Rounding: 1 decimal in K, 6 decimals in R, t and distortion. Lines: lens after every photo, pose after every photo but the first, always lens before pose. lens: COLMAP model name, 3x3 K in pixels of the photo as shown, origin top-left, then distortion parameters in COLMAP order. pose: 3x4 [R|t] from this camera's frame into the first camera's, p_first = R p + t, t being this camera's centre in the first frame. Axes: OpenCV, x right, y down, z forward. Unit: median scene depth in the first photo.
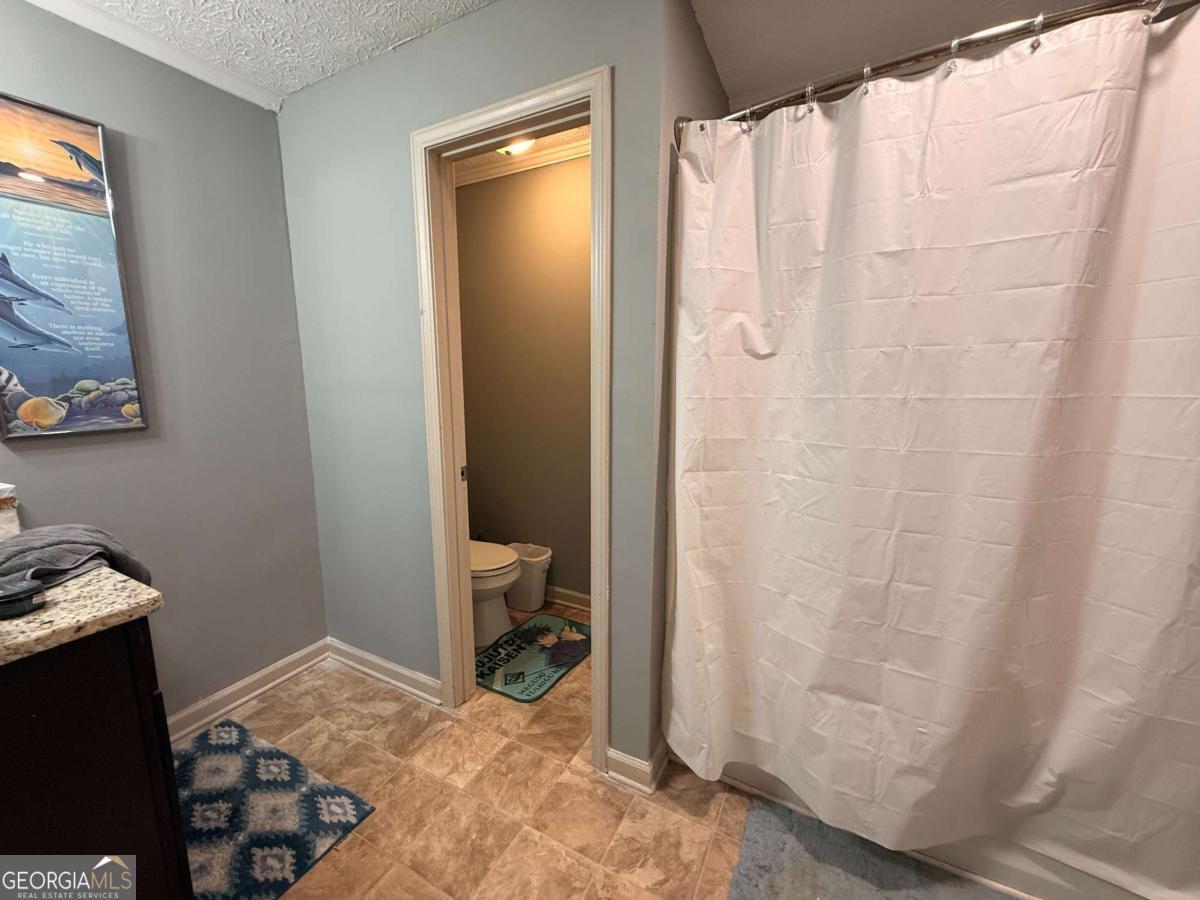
lens RADIAL K [[478.8, 0, 594.6], [0, 478.8, 447.8], [0, 0, 1]] dist [0.001472, 0.000037]
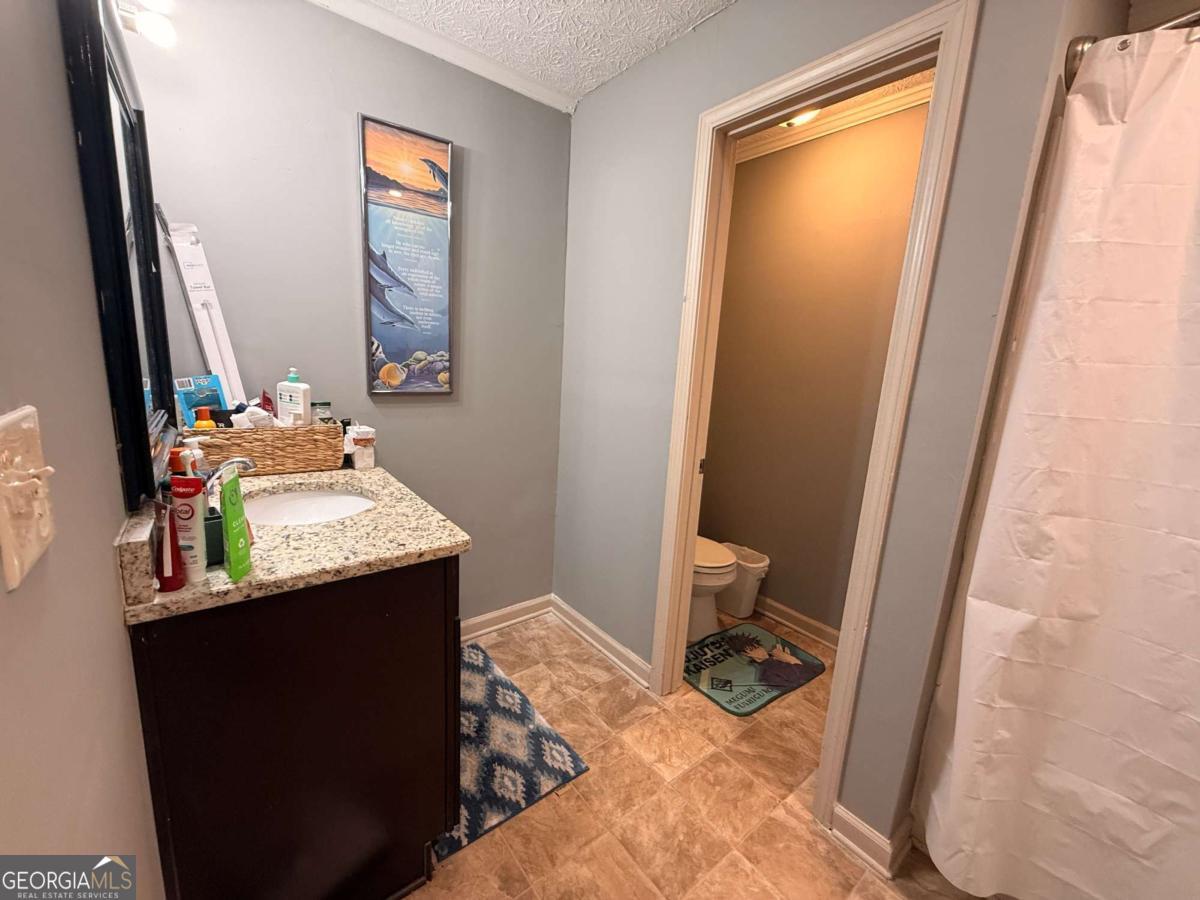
lens RADIAL K [[478.8, 0, 594.6], [0, 478.8, 447.8], [0, 0, 1]] dist [0.001472, 0.000037]
pose [[0.914473, 0.127496, -0.384035, -0.119389], [-0.119295, 0.991829, 0.045211, -0.002048], [0.386662, 0.004469, 0.922211, 0.021007]]
